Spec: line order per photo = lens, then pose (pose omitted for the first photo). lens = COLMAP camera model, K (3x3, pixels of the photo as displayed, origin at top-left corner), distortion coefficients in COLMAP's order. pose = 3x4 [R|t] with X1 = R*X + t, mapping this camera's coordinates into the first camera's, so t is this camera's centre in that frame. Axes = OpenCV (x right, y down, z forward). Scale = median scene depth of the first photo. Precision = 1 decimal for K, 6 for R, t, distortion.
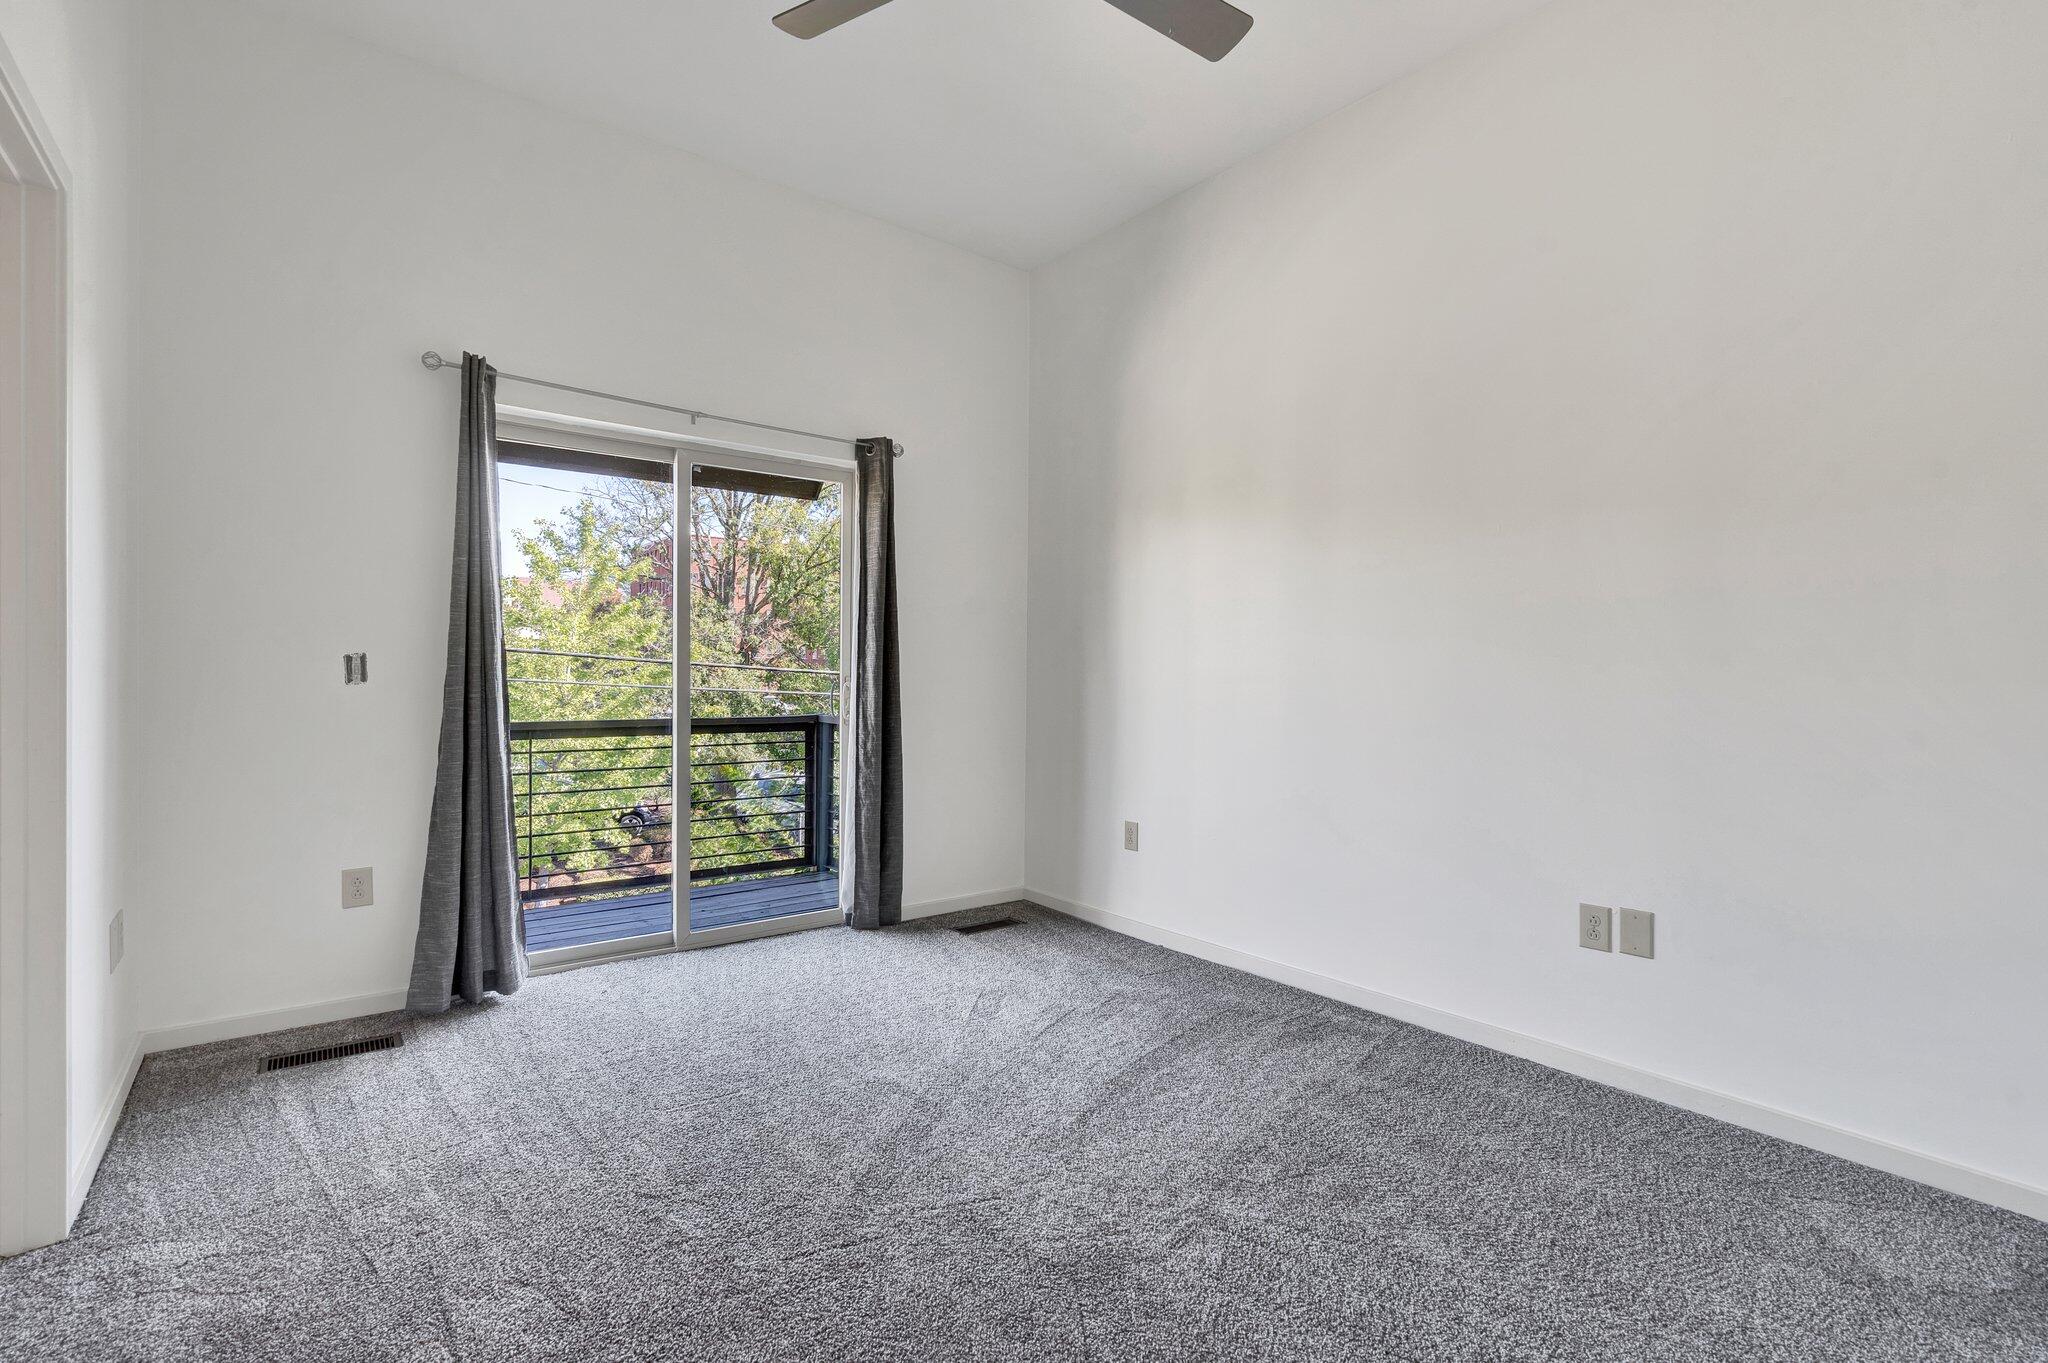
lens RADIAL K [[922.7, 0, 1014.4], [0, 922.7, 671.9], [0, 0, 1]] dist [-0.003062, 0.000250]
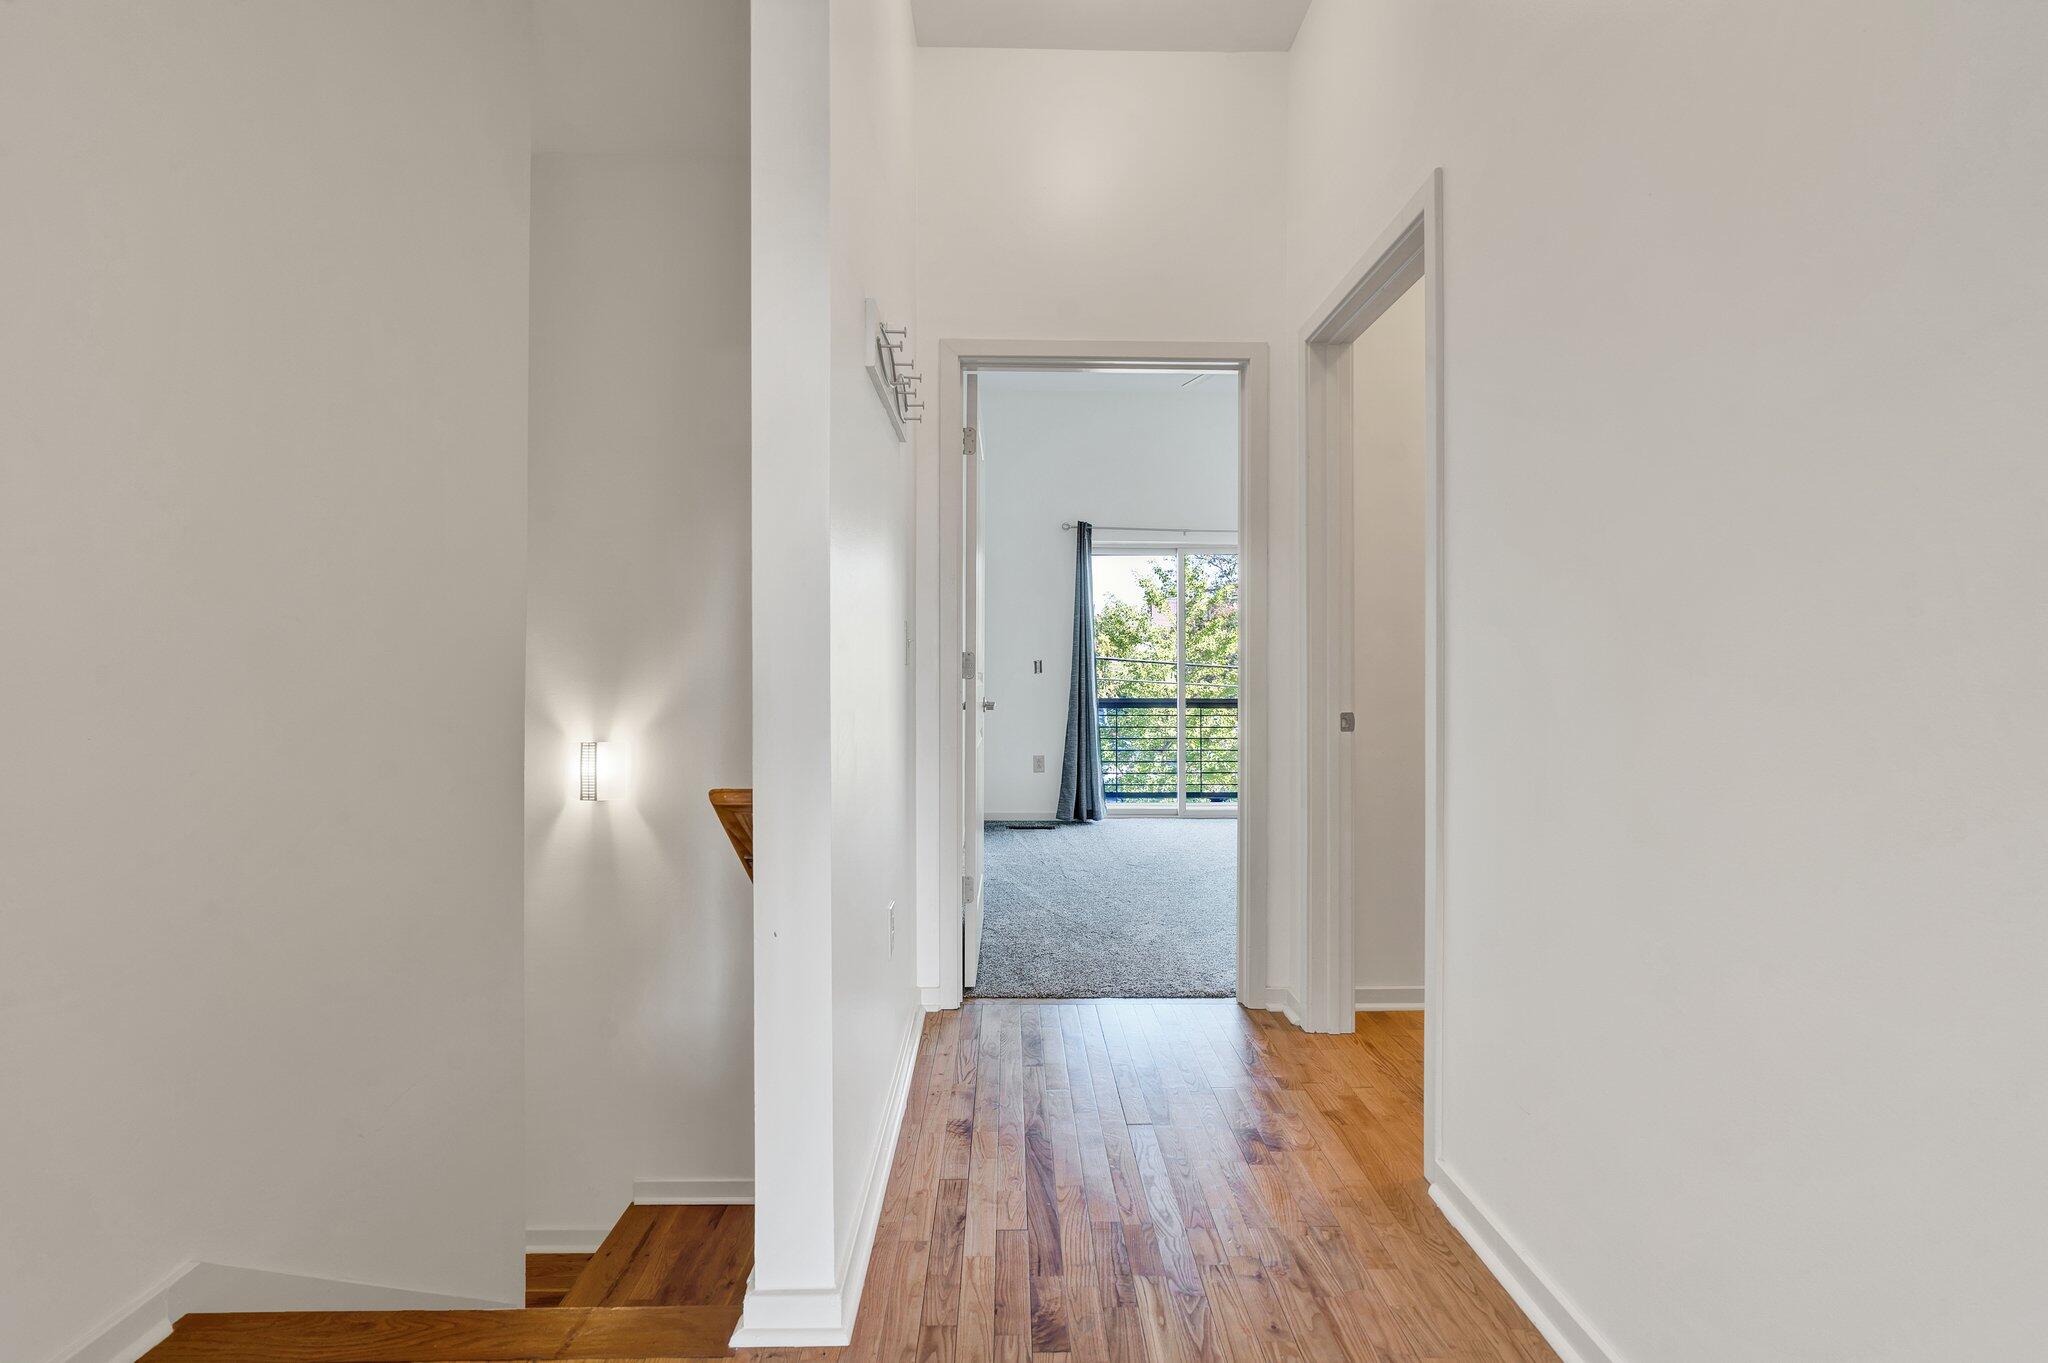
lens RADIAL K [[922.7, 0, 1023.9], [0, 922.7, 683.4], [0, 0, 1]] dist [-0.003062, 0.000250]
pose [[0.805471, -0.010200, -0.592548, 0.626643], [0.015046, 0.999882, 0.003241, 0.010628], [0.592444, -0.011526, 0.805529, -0.883345]]
